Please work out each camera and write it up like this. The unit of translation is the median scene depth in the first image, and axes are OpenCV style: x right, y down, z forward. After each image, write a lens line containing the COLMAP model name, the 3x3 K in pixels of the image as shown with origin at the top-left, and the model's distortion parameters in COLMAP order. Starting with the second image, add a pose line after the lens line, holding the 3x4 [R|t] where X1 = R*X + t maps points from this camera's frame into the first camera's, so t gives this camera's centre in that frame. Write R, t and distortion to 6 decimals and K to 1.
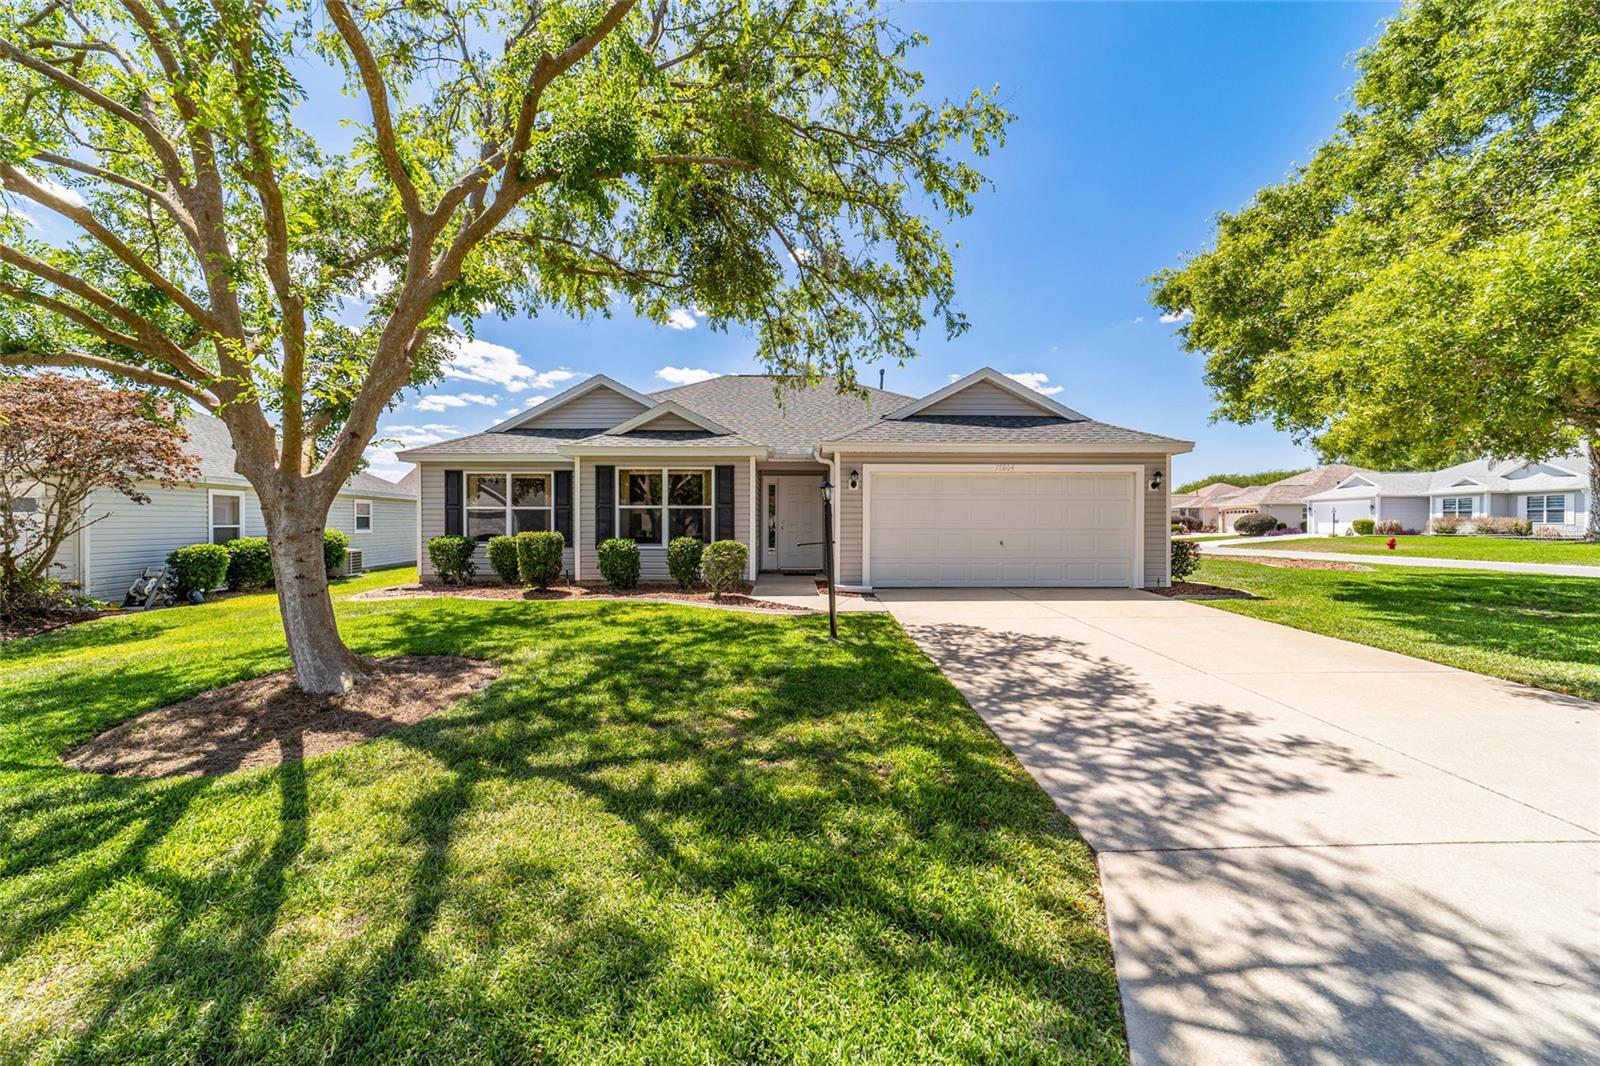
lens RADIAL K [[625.1, 0, 795.6], [0, 625.1, 525.1], [0, 0, 1]] dist [-0.017452, 0.008685]
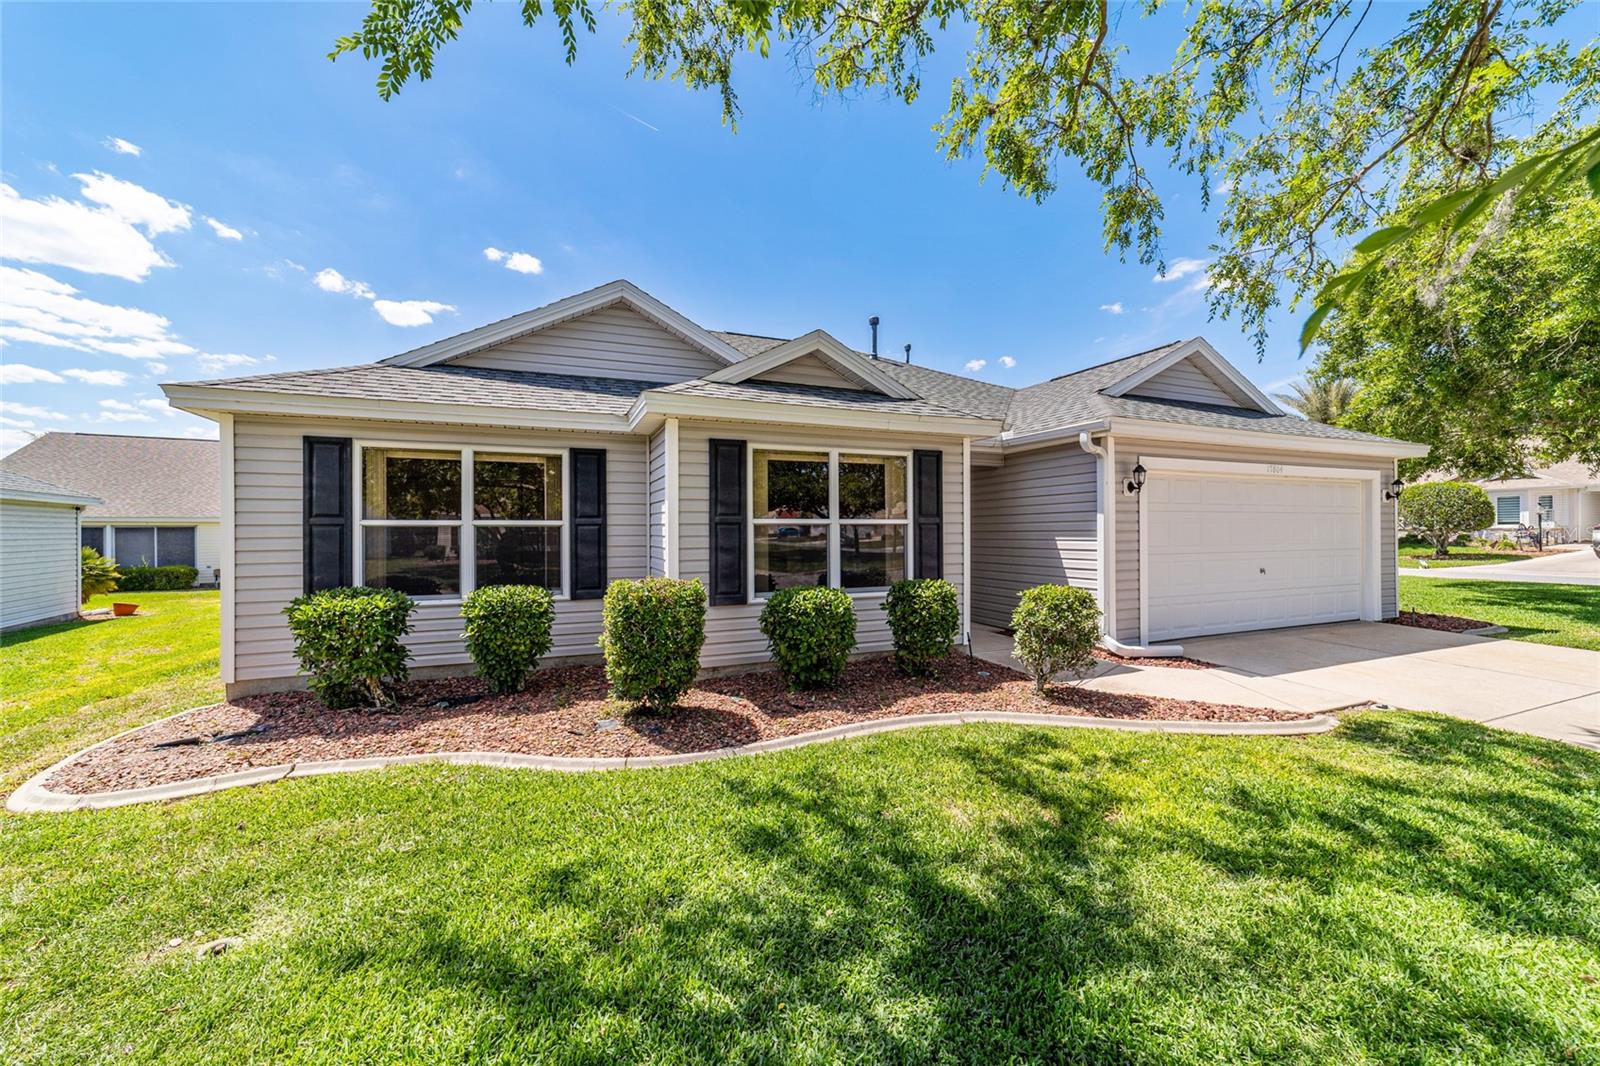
lens RADIAL K [[618.1, 0, 798.5], [0, 618.1, 529.4], [0, 0, 1]] dist [-0.019751, 0.008580]
pose [[0.927210, -0.005013, 0.374509, -0.438749], [0.007592, 0.999957, -0.005413, -0.019664], [-0.374466, 0.007862, 0.927207, 0.513938]]
